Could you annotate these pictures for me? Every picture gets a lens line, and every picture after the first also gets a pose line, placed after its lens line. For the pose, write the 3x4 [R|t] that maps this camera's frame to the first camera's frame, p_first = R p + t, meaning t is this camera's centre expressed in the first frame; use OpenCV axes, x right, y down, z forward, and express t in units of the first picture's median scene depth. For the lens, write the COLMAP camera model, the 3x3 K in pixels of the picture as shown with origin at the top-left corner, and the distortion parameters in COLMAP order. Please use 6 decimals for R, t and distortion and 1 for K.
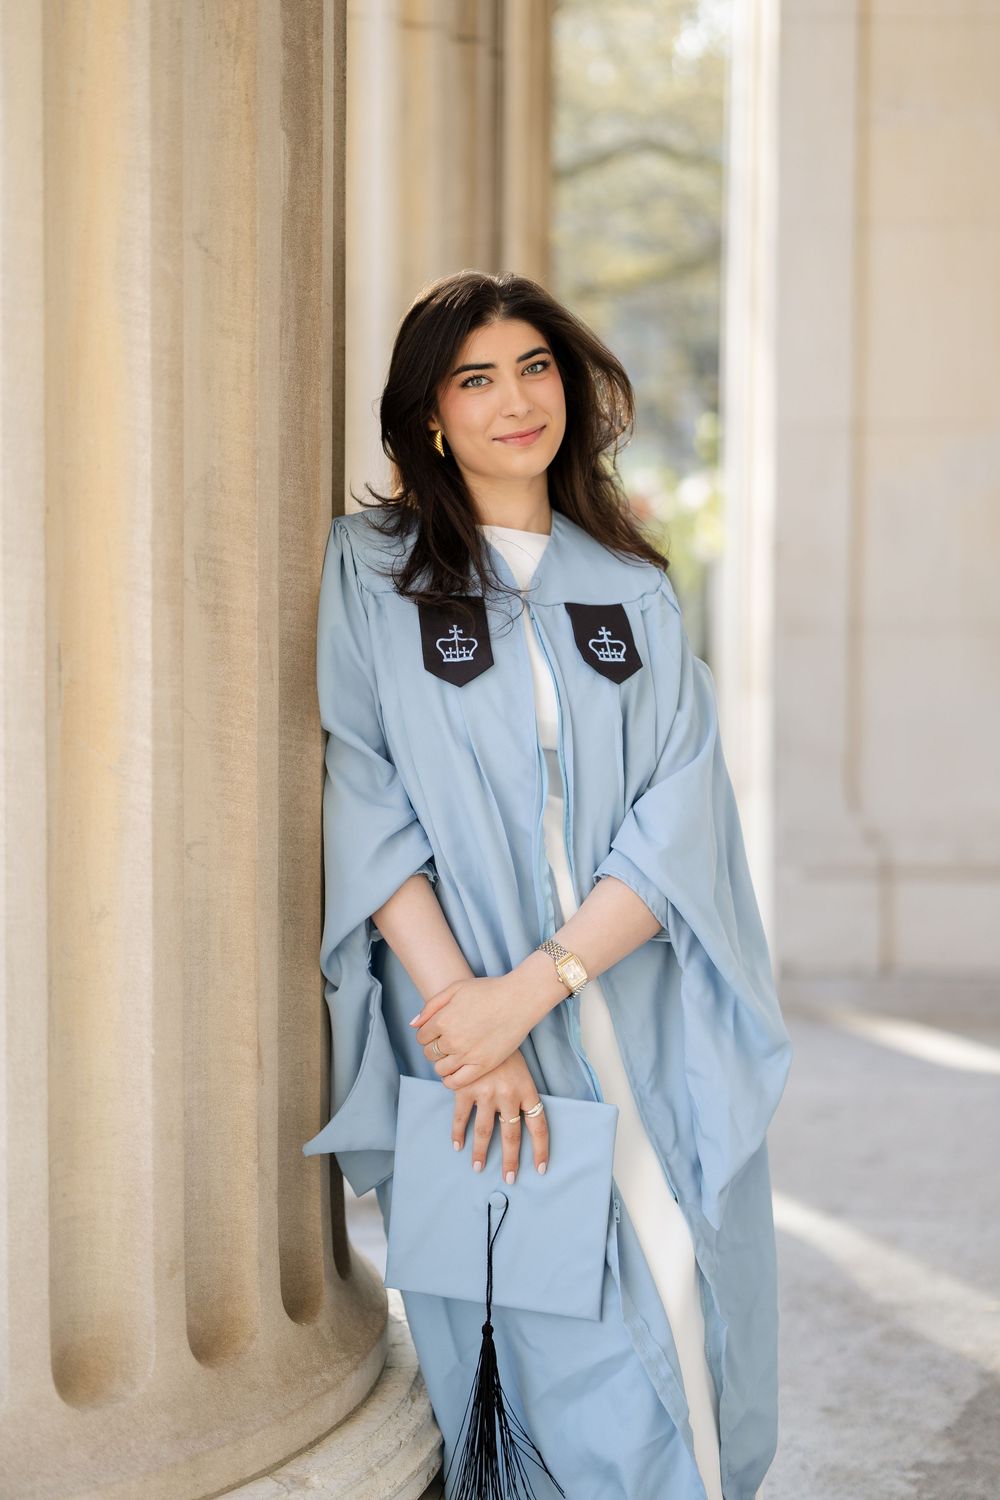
lens RADIAL K [[2415.1, 0, 500.0], [0, 2415.1, 750.0], [0, 0, 1]] dist [0.007398, -0.182434]
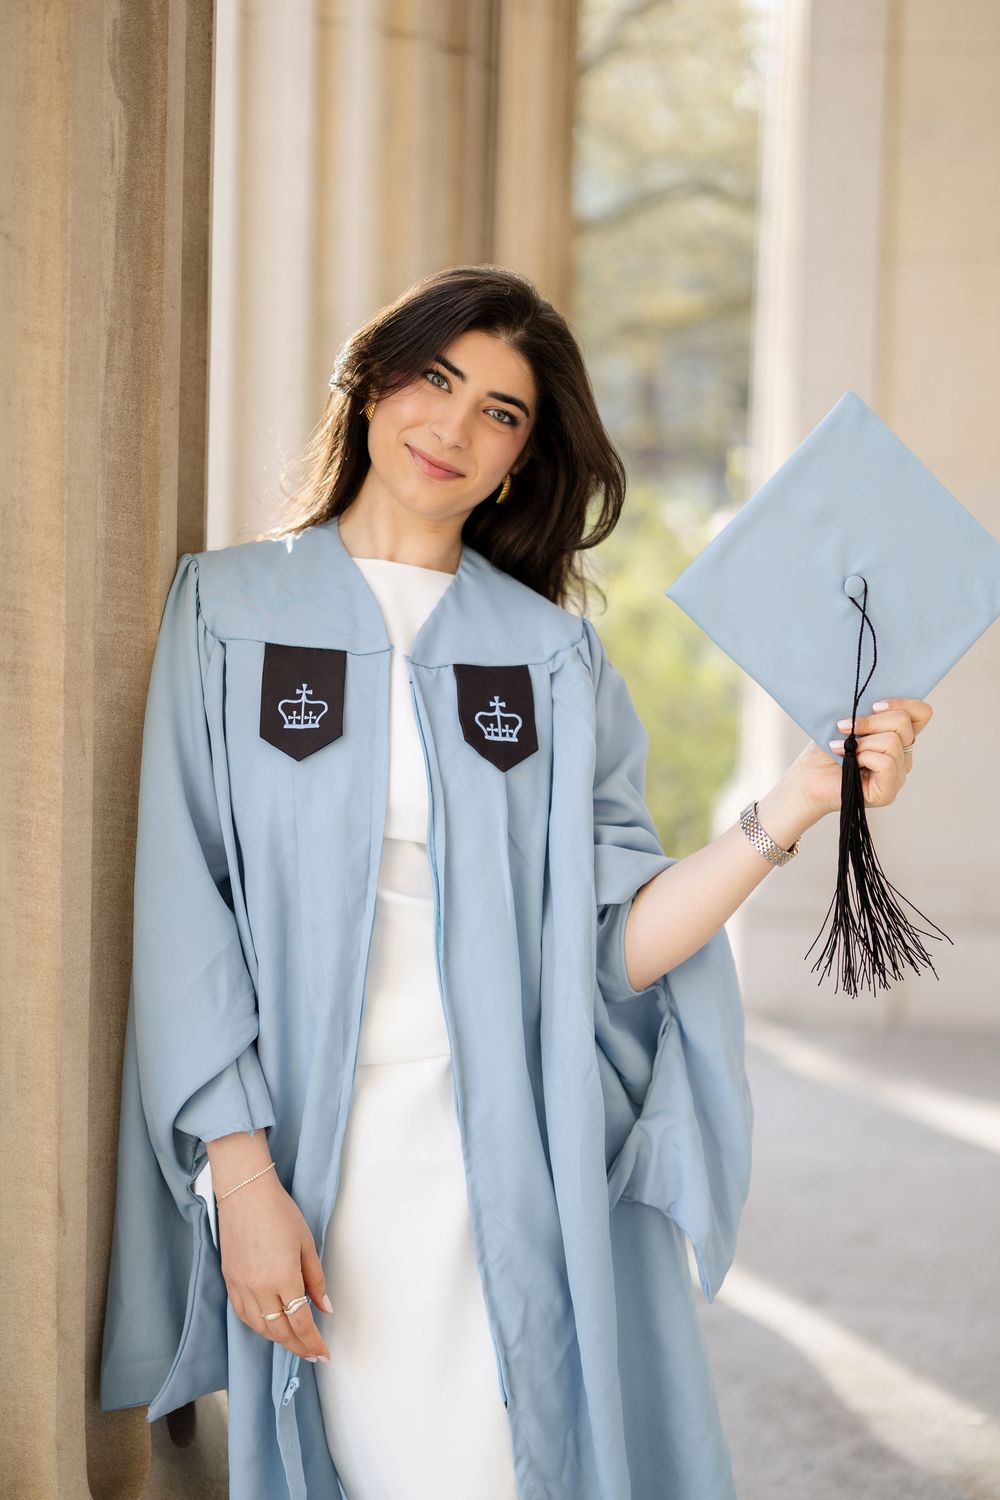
lens RADIAL K [[2221.1, 0, 500.0], [0, 2221.1, 750.0], [0, 0, 1]] dist [0.018472, -0.156456]
pose [[0.999040, 0.023723, -0.036838, 0.075967], [-0.023827, 0.999713, -0.002387, -0.030930], [0.036771, 0.003263, 0.999318, 0.230416]]
